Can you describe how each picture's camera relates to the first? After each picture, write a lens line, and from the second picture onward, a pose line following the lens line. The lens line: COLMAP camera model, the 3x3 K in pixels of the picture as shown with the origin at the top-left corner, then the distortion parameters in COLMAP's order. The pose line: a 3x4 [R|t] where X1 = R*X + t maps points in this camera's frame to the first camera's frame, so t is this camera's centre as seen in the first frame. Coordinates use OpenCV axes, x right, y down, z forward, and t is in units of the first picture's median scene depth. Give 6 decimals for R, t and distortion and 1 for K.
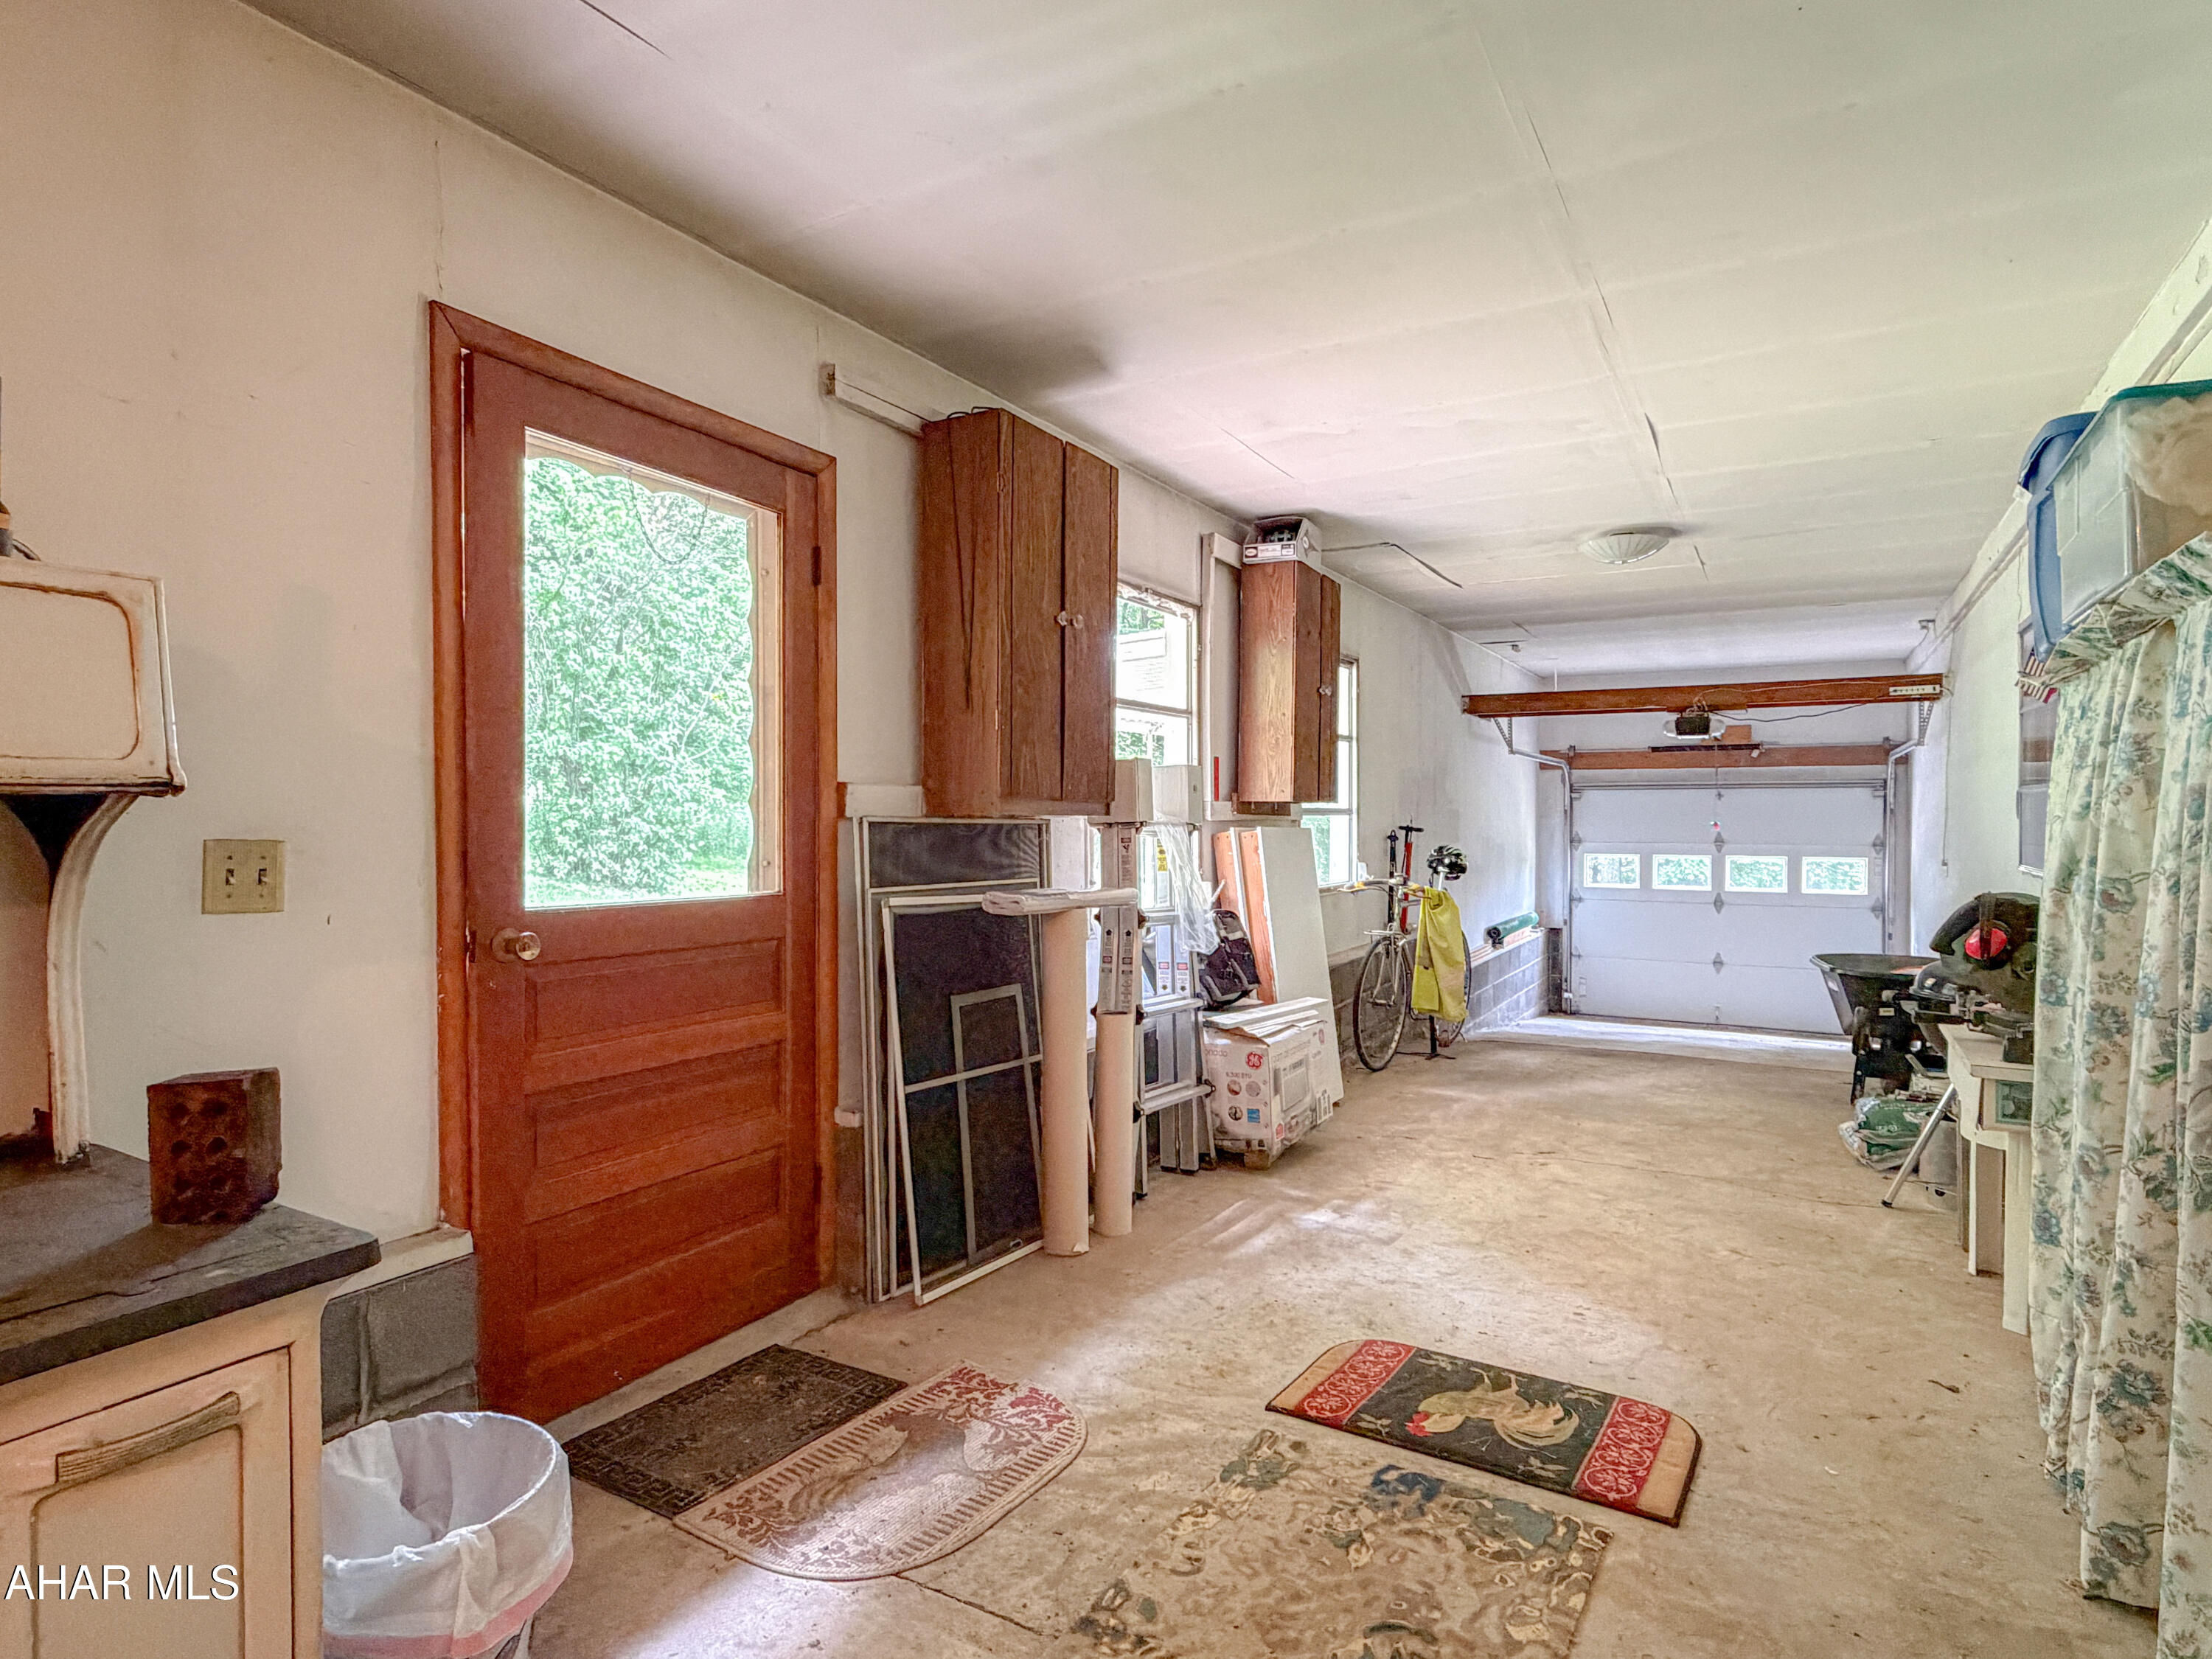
lens RADIAL K [[1209.0, 0, 1106.0], [0, 1209.0, 829.5], [0, 0, 1]] dist [0.002095, 0.000077]
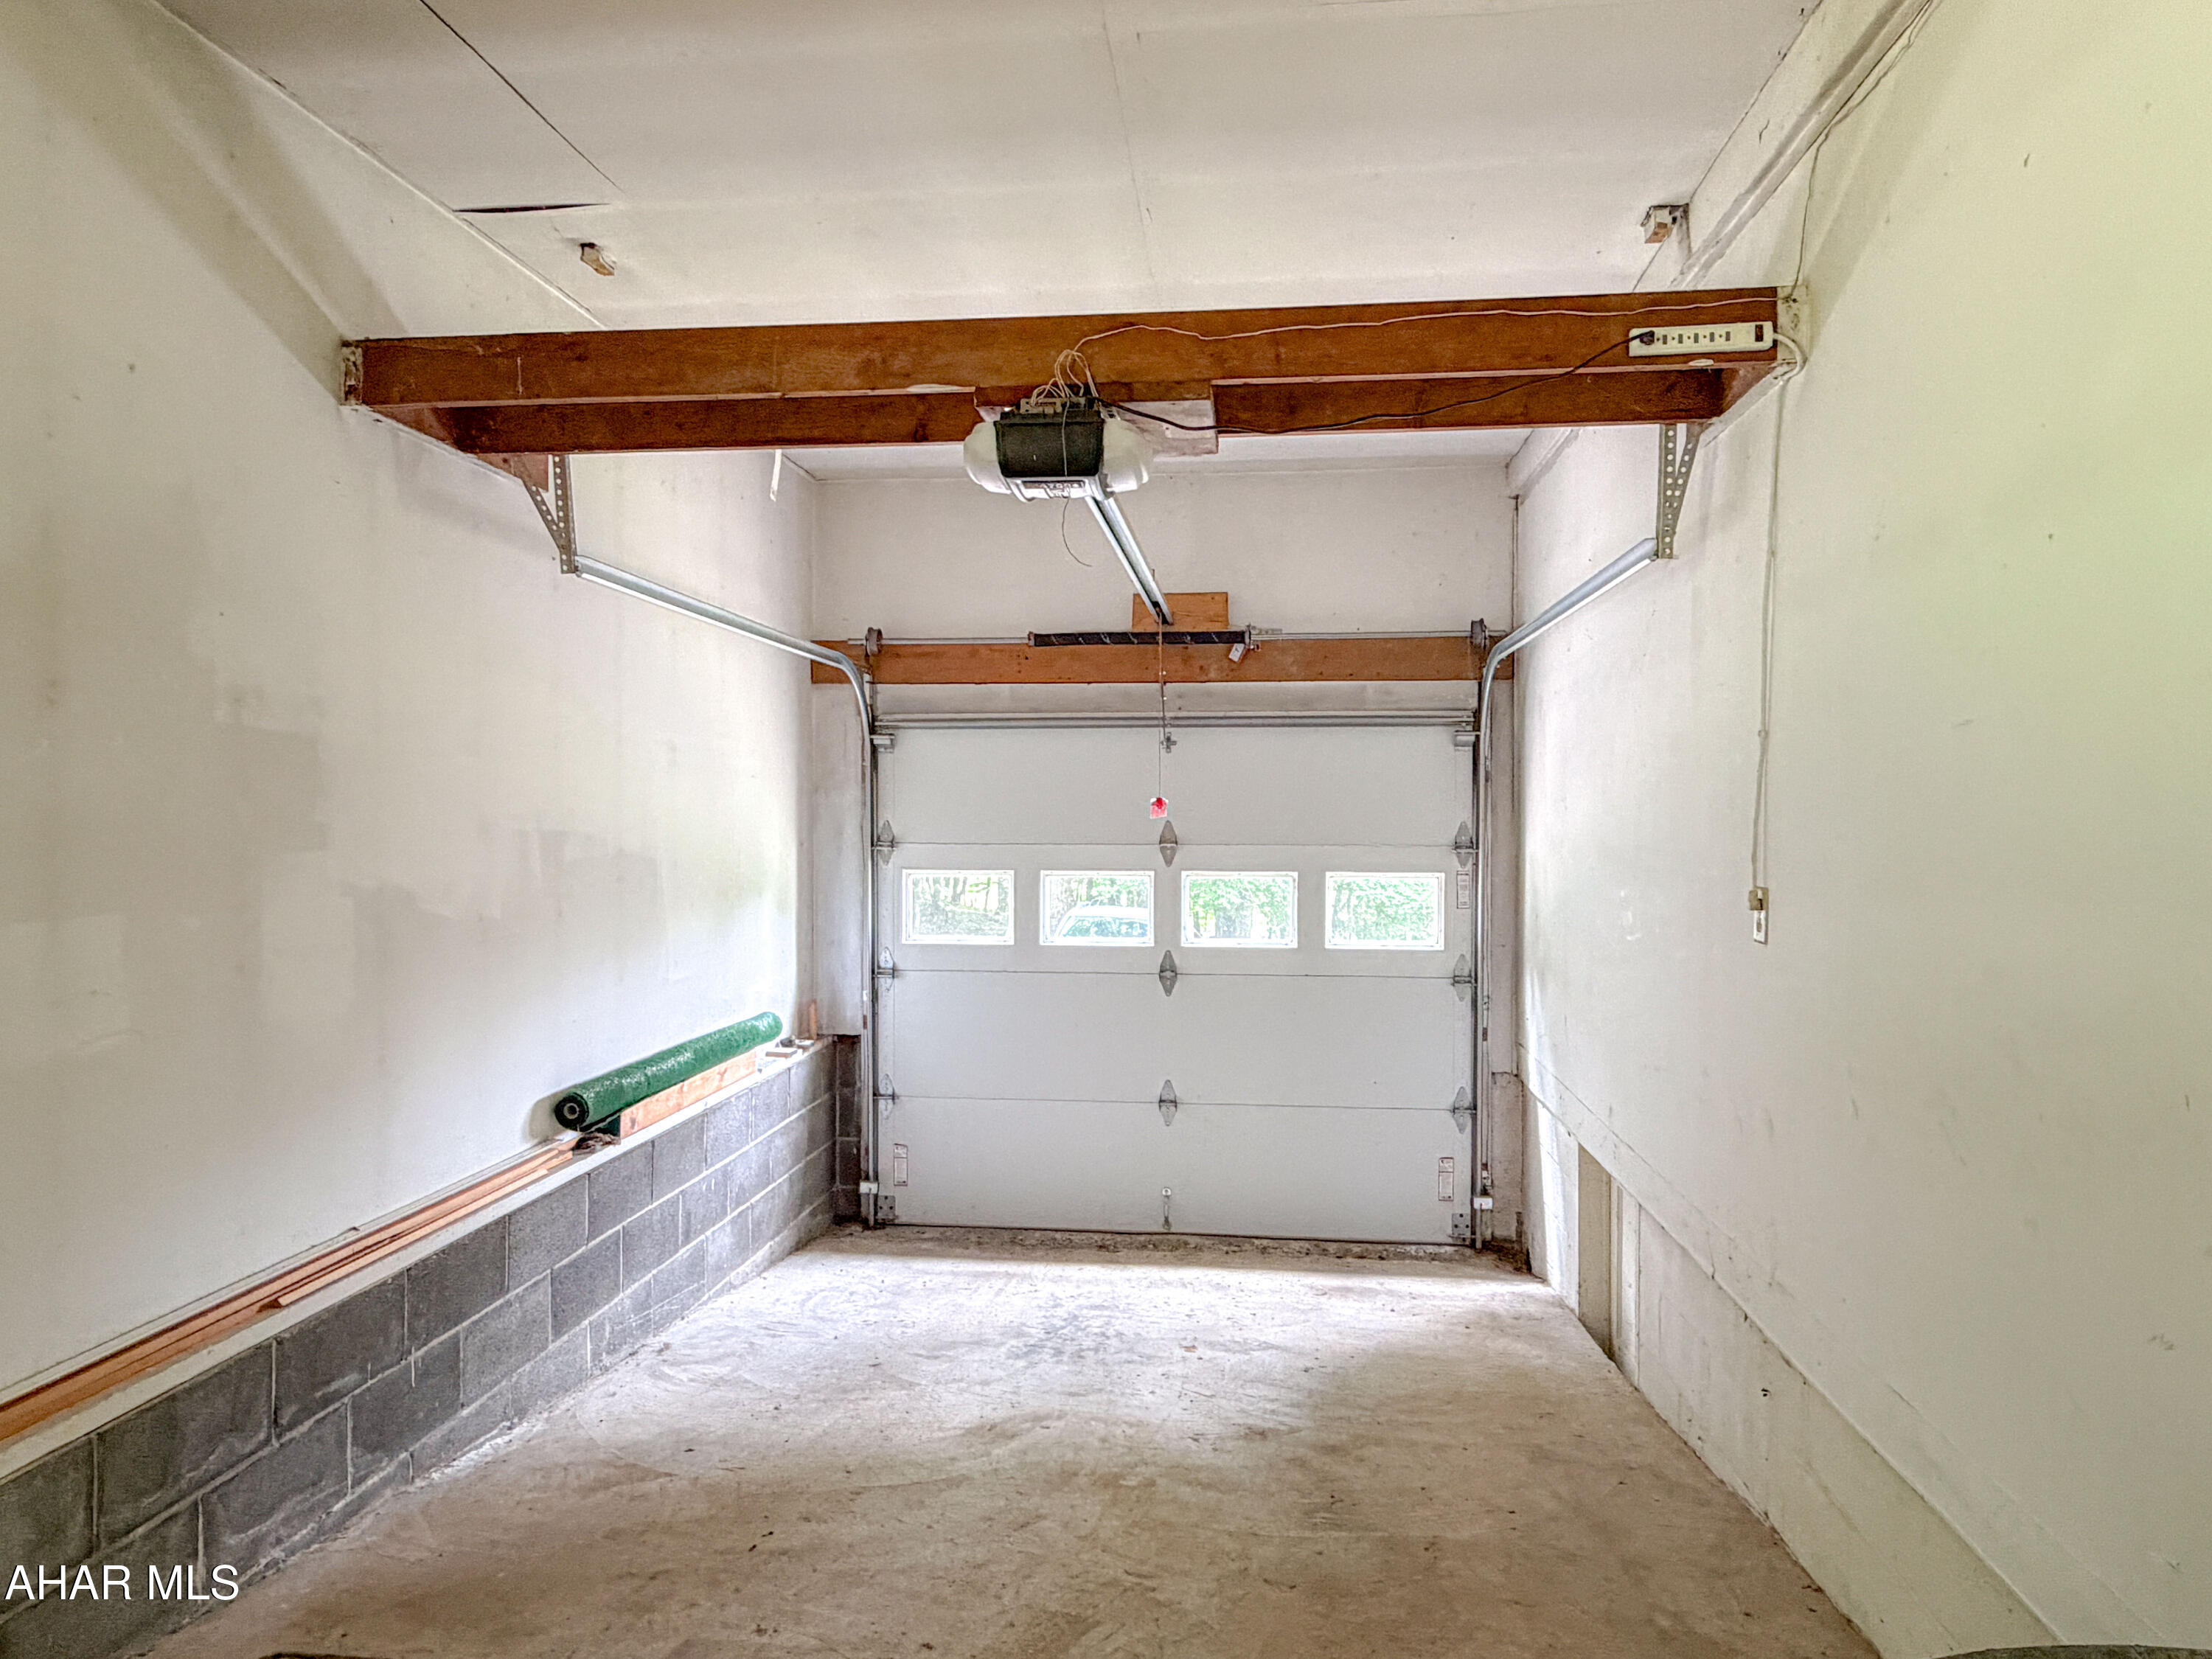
lens RADIAL K [[1424.6, 0, 1109.7], [0, 1424.6, 828.3], [0, 0, 1]] dist [-0.000874, -0.000184]
pose [[0.919121, -0.005472, 0.393937, 0.273984], [0.005796, 0.999983, 0.000369, 0.004728], [-0.393932, 0.001944, 0.919137, 0.512534]]
